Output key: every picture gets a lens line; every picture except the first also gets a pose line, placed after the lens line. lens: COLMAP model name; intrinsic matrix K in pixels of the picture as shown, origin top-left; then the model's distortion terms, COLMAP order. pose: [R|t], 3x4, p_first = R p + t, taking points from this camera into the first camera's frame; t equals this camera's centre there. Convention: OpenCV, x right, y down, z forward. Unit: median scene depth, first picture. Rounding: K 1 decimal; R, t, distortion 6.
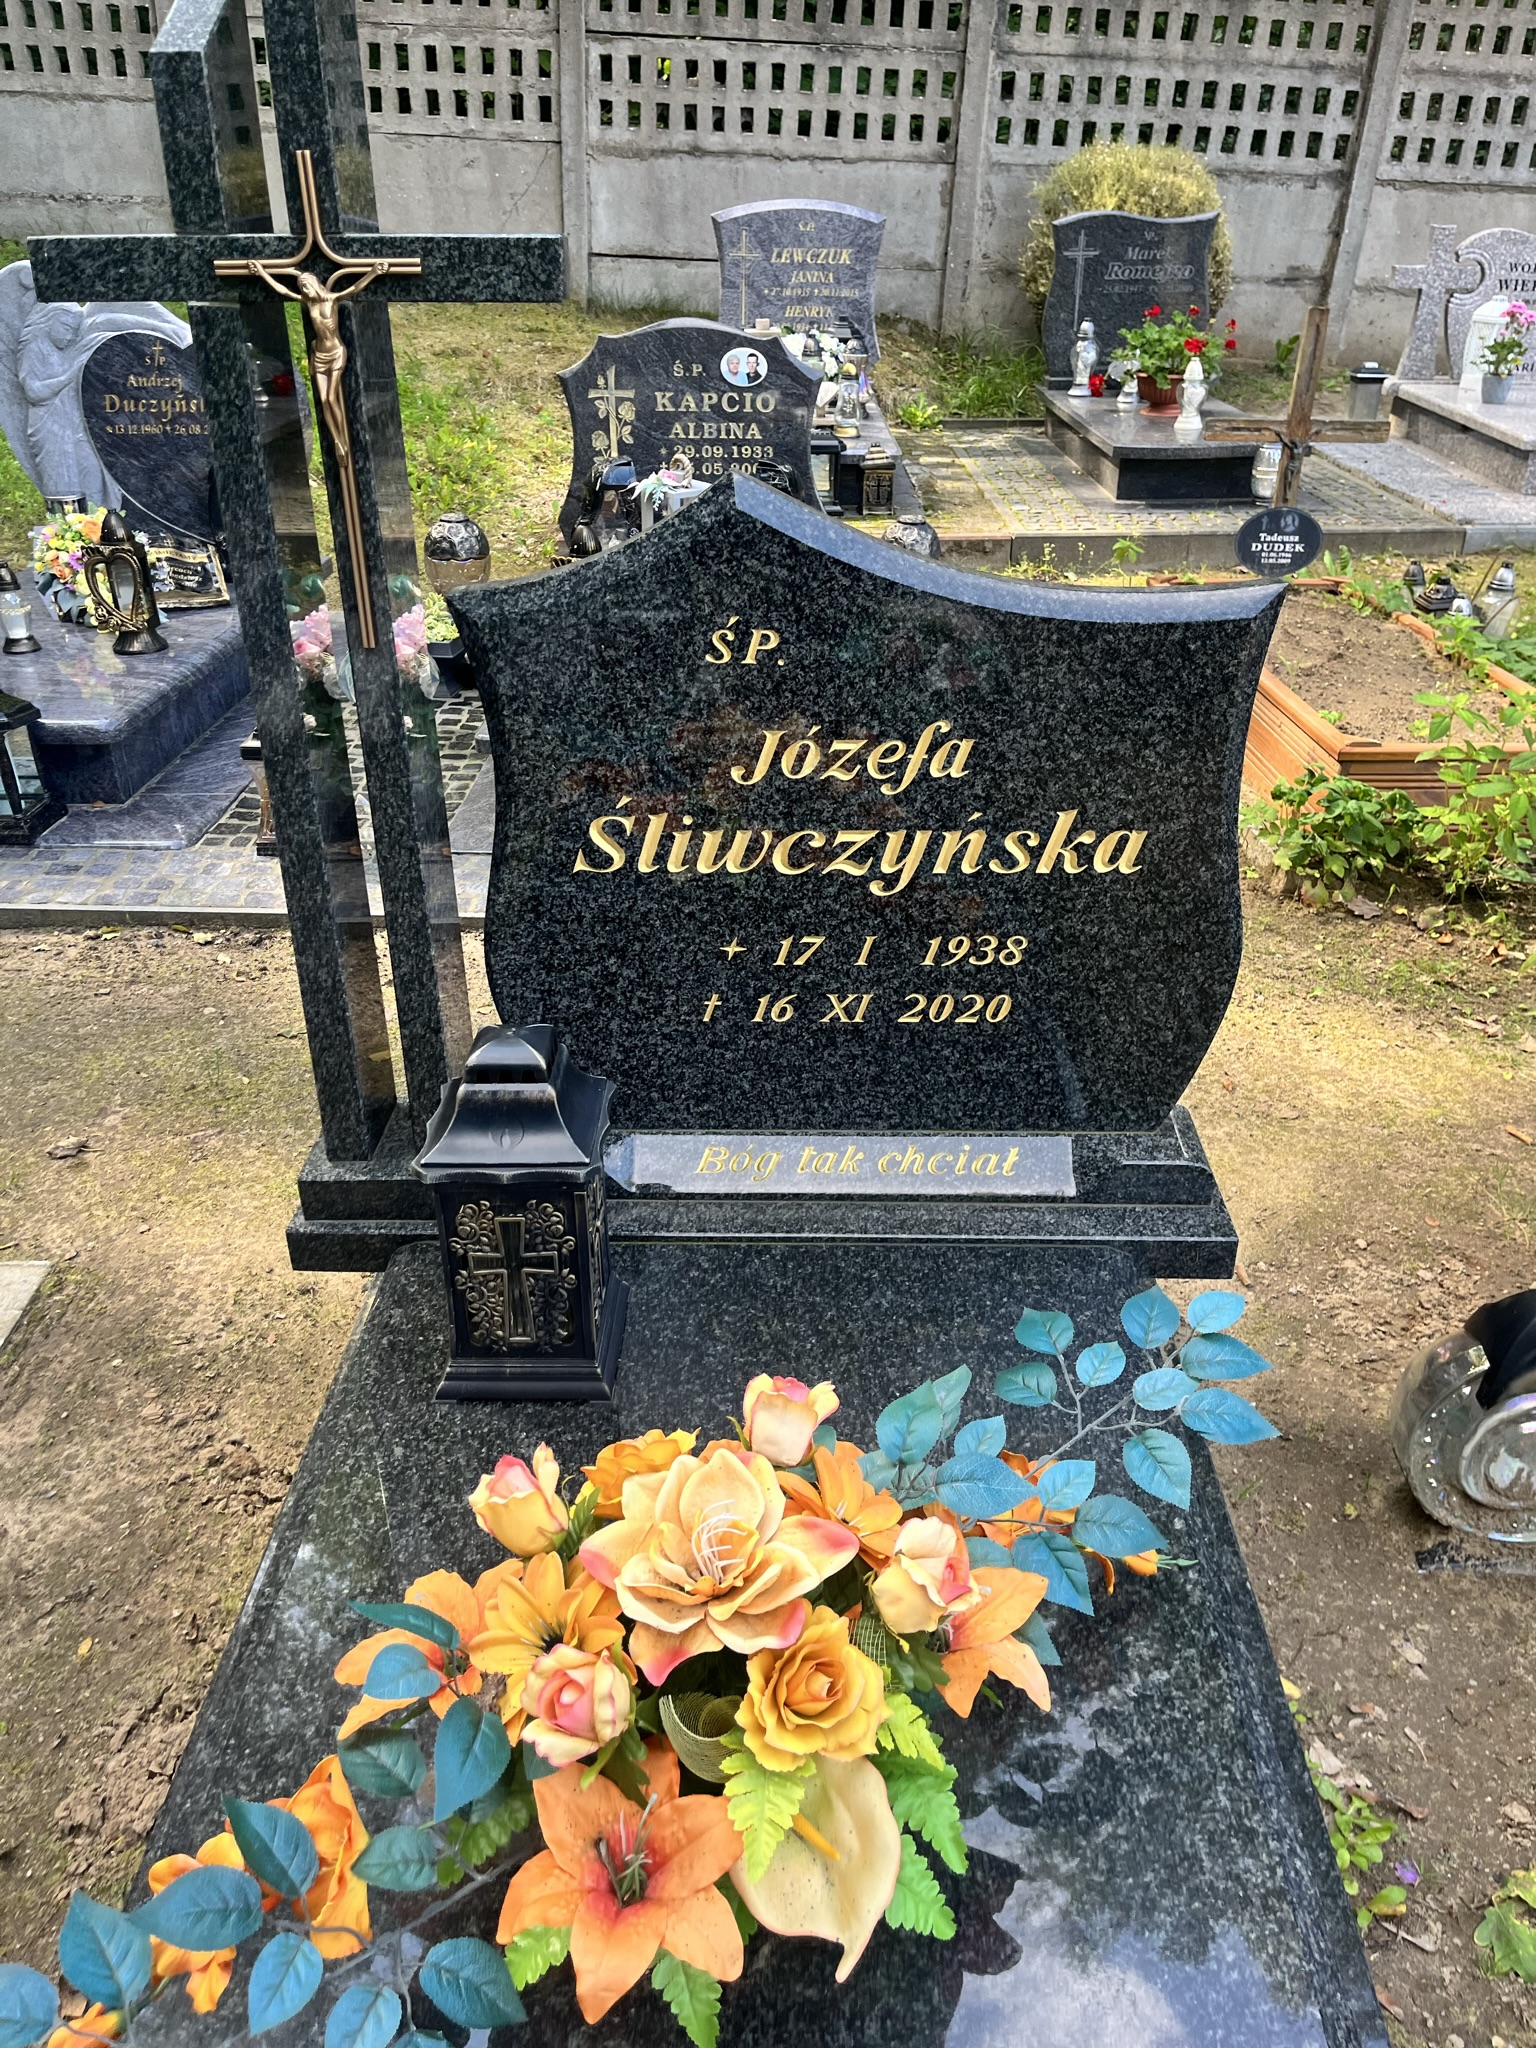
lens RADIAL K [[1389.6, 0, 752.8], [0, 1389.6, 1028.2], [0, 0, 1]] dist [0.057901, -0.077553]
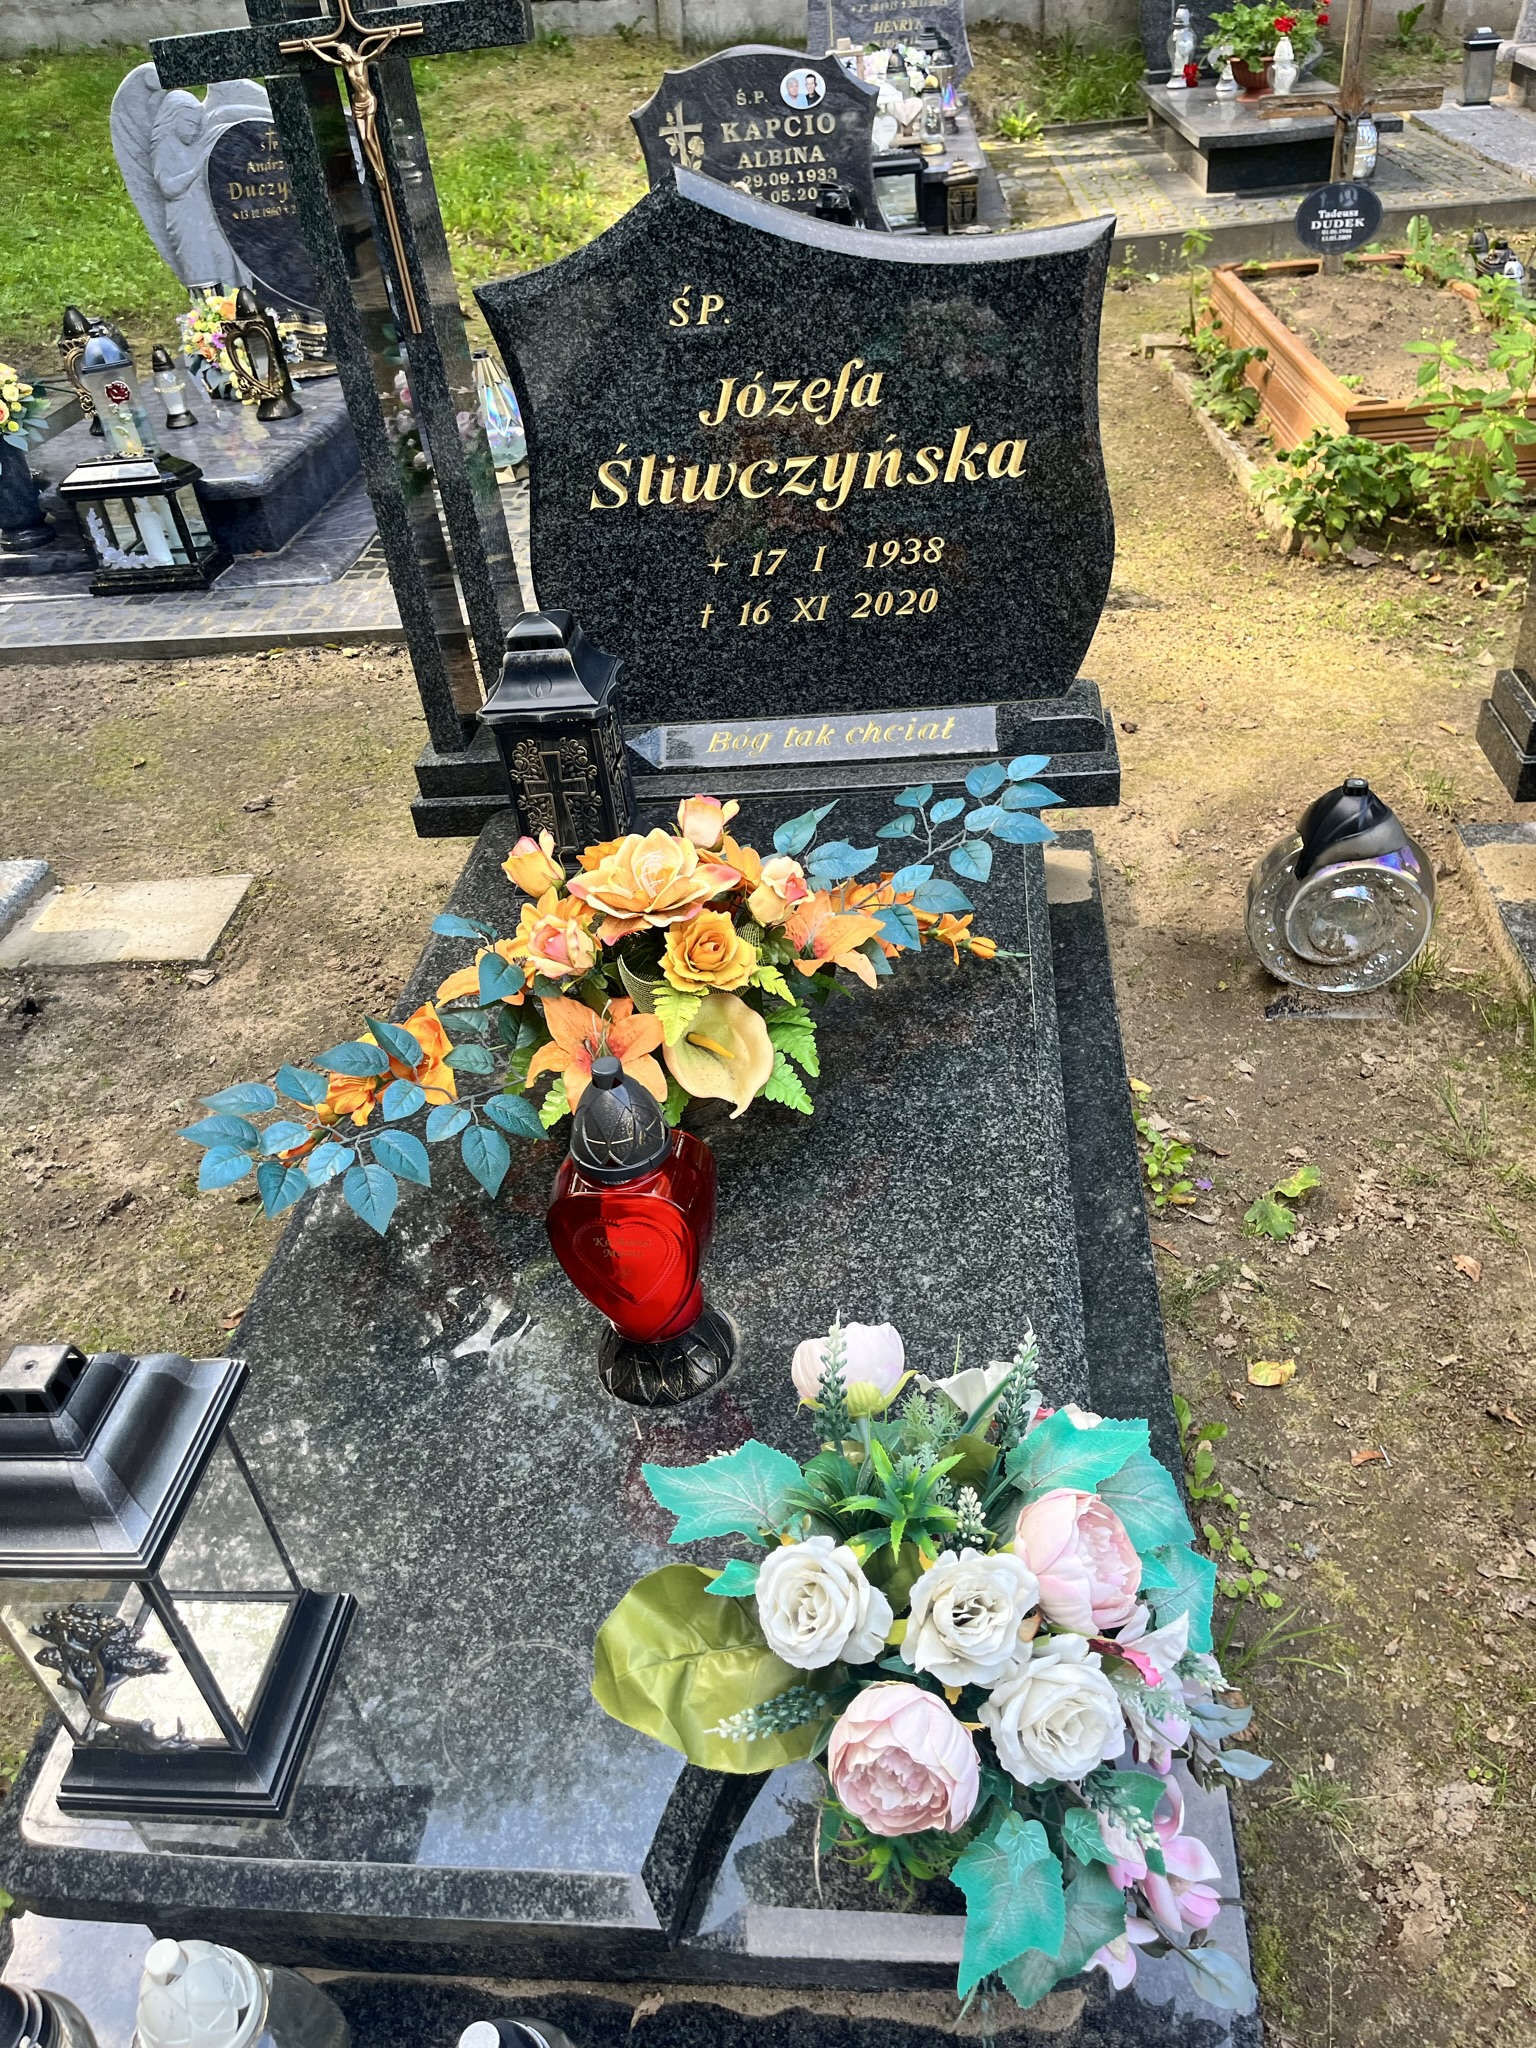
lens RADIAL K [[1356.3, 0, 769.3], [0, 1356.3, 998.9], [0, 0, 1]] dist [0.043844, -0.056316]
pose [[0.993371, -0.038198, -0.108423, 0.137663], [0.053044, 0.989076, 0.137532, 0.151486], [0.101985, -0.142371, 0.984545, -0.272050]]
